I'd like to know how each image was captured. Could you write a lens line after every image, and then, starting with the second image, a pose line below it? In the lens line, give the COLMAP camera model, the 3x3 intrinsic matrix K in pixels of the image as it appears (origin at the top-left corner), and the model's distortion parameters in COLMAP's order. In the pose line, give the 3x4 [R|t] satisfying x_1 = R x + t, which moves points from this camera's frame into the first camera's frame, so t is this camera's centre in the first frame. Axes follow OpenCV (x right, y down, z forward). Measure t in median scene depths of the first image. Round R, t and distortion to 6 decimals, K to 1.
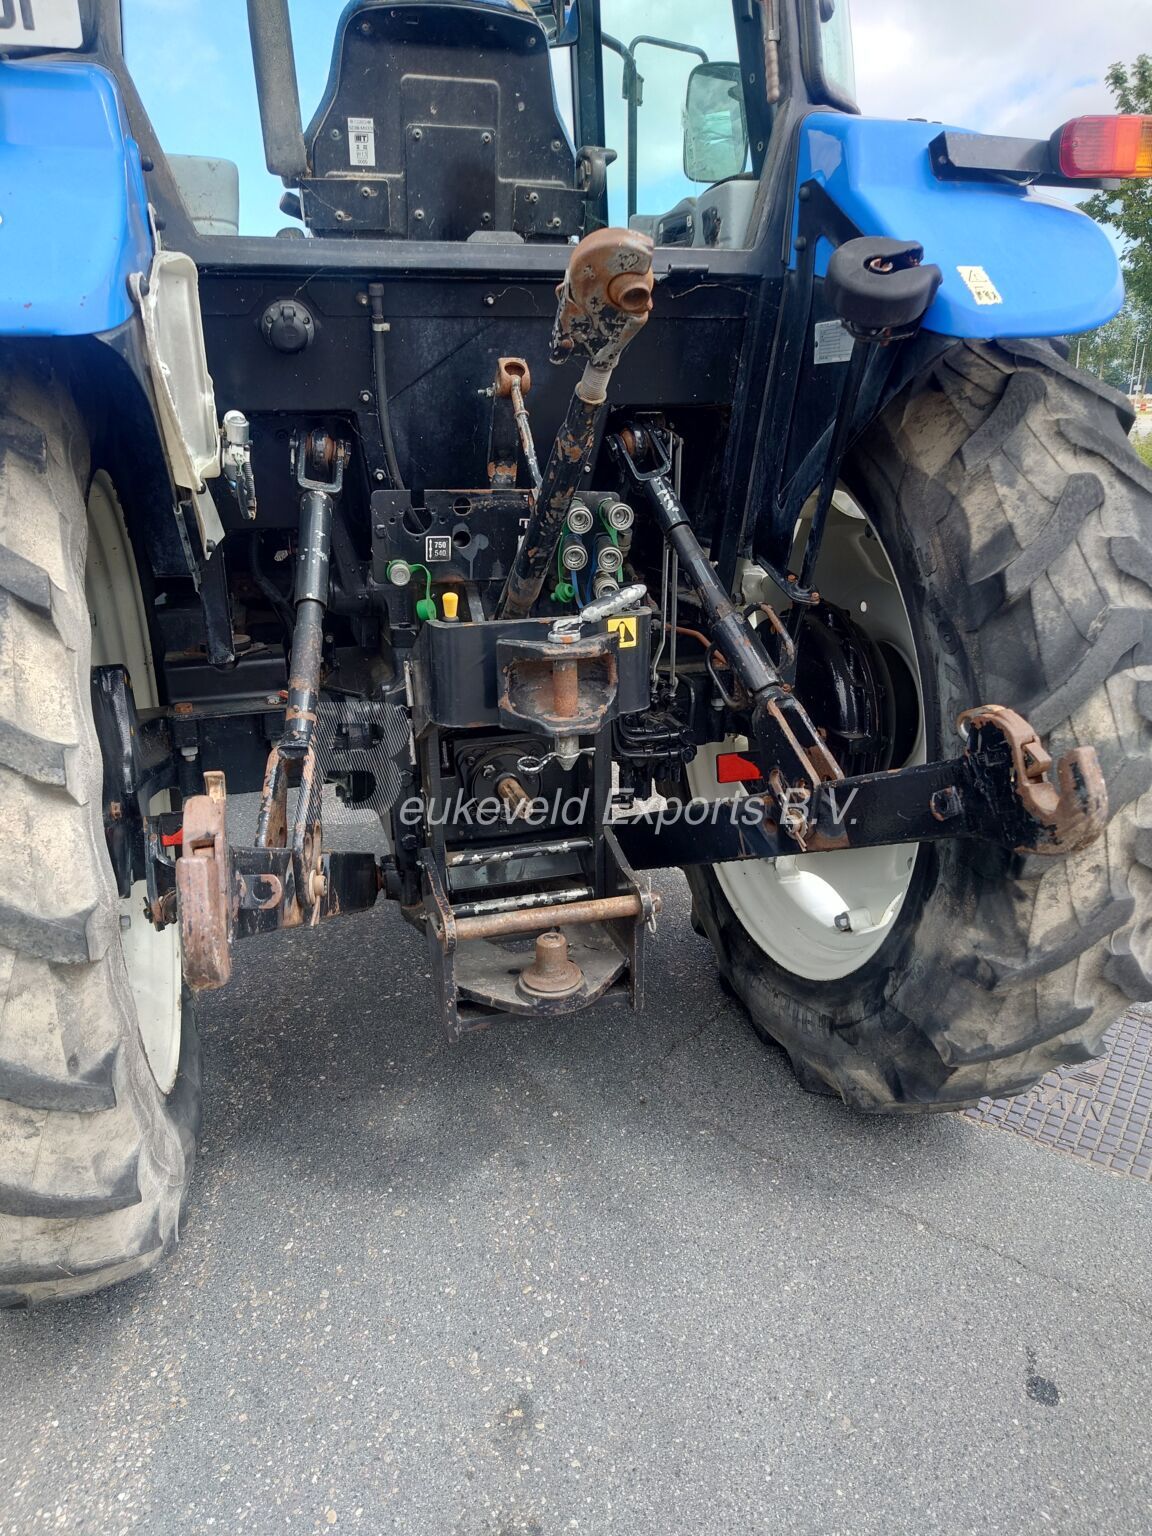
lens RADIAL K [[1082.1, 0, 569.2], [0, 1082.1, 758.6], [0, 0, 1]] dist [-0.022866, 0.023393]
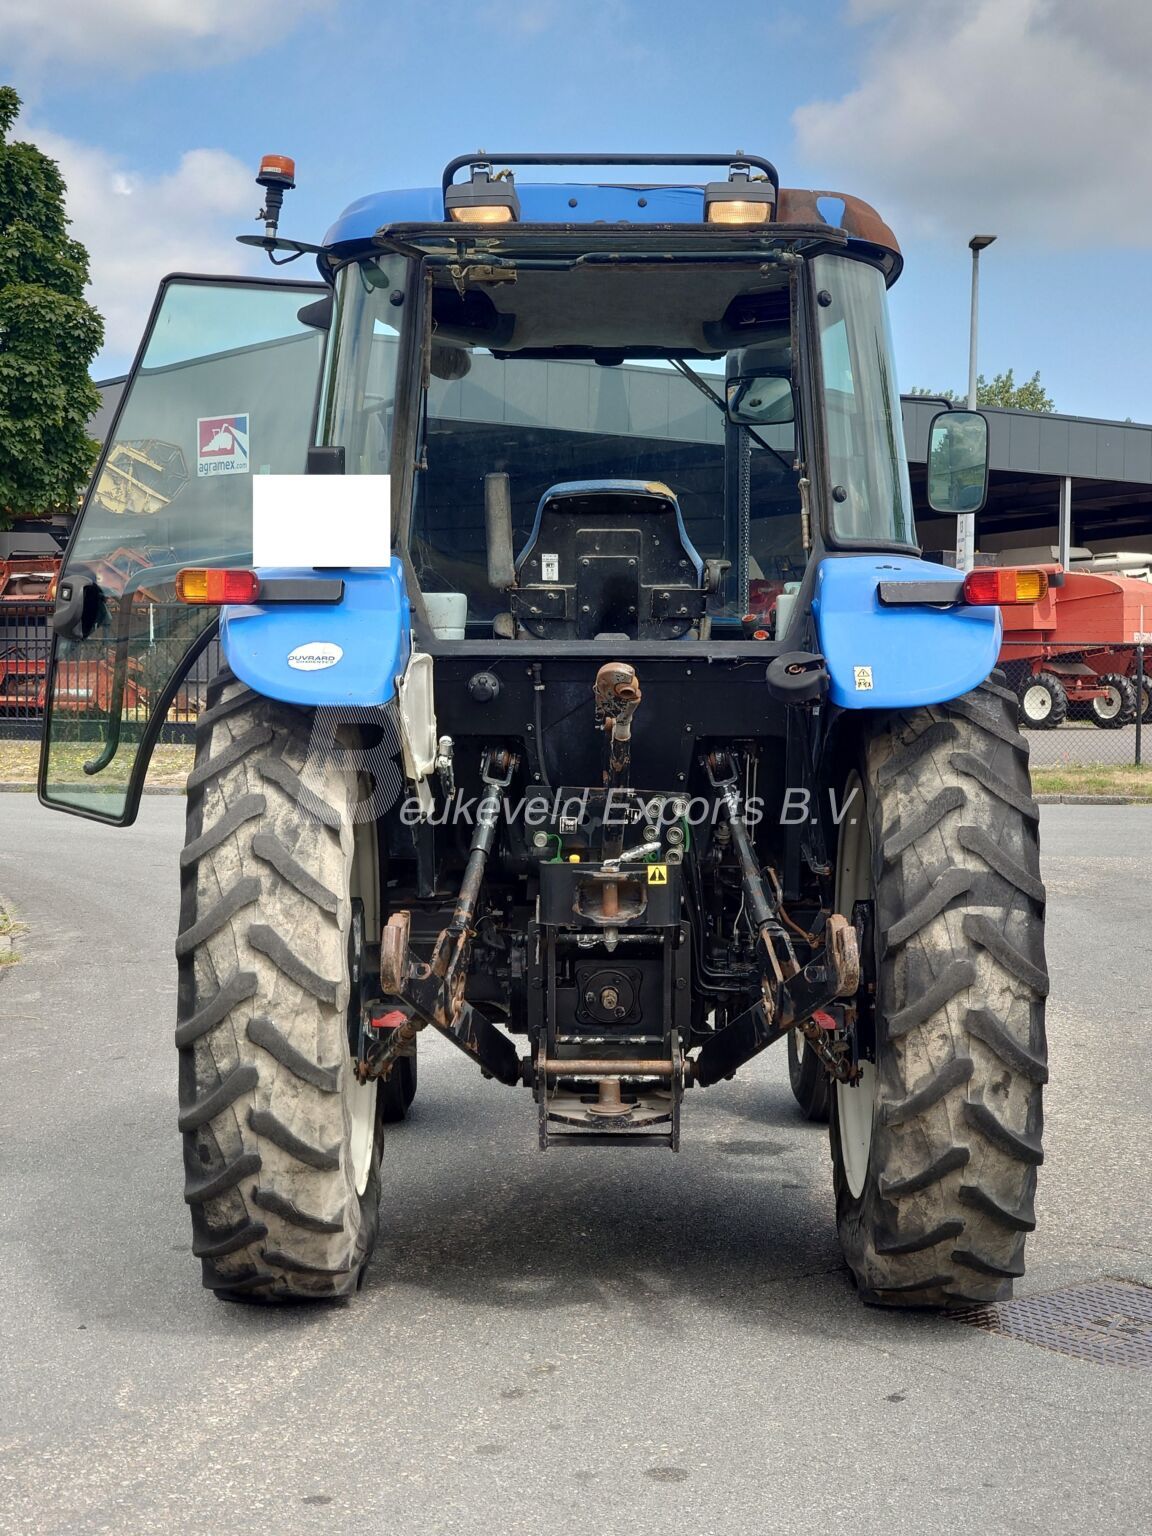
lens RADIAL K [[3474.6, 0, 576.0], [0, 3474.6, 768.0], [0, 0, 1]] dist [-0.509931, 0.188161]
pose [[0.951107, 0.027511, -0.307635, 1.483932], [-0.110457, 0.960450, -0.255607, 1.040802], [0.288436, 0.277089, 0.916529, -3.724784]]
